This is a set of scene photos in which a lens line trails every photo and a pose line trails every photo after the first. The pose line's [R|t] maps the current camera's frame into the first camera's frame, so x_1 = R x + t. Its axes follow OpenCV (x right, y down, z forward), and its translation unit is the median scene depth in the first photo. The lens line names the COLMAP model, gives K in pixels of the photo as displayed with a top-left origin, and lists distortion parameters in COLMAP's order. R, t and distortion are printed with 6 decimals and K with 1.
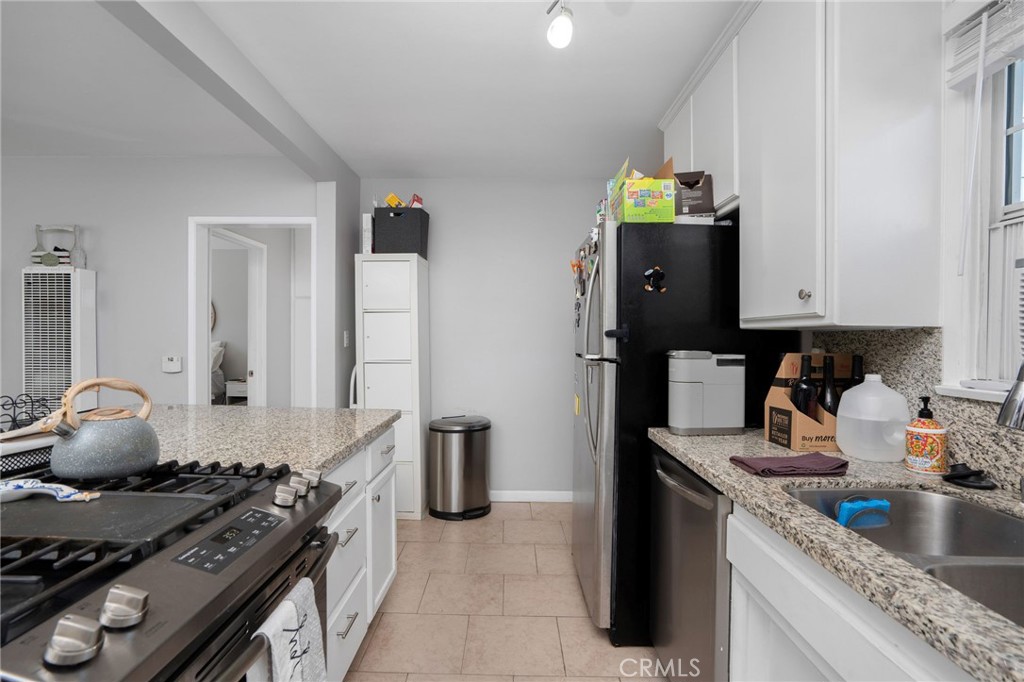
lens RADIAL K [[484.4, 0, 508.7], [0, 484.4, 341.3], [0, 0, 1]] dist [-0.003206, 0.001155]
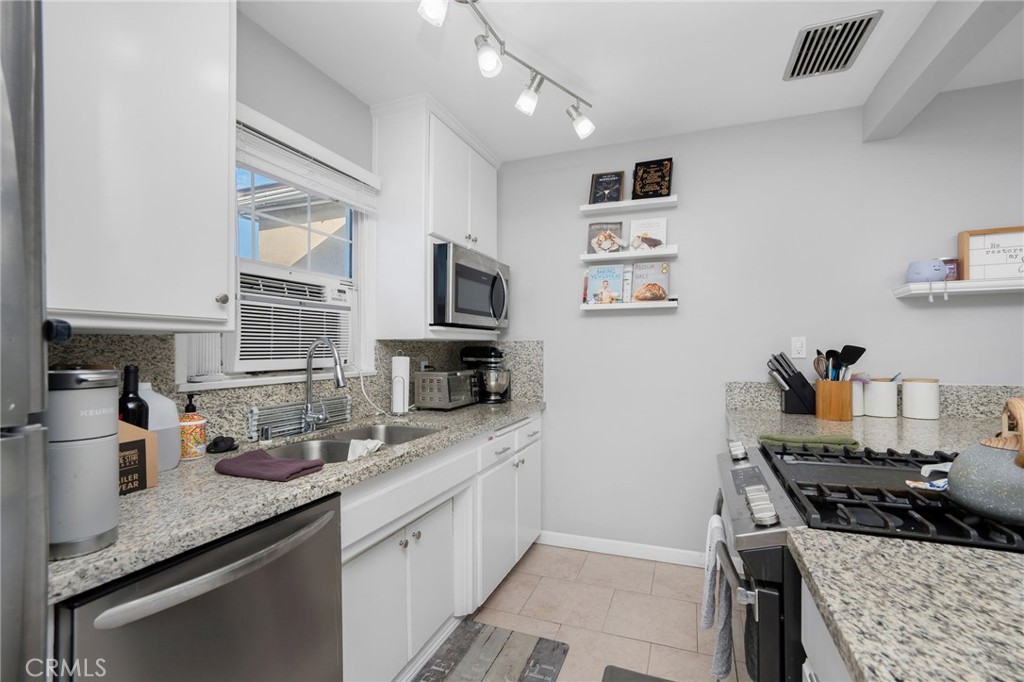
lens RADIAL K [[484.4, 0, 520.7], [0, 484.4, 339.9], [0, 0, 1]] dist [-0.003206, 0.001155]
pose [[-0.932540, -0.004409, 0.361041, -0.301725], [-0.004934, 0.999988, -0.000532, -0.019243], [-0.361034, -0.002277, -0.932550, 1.801337]]
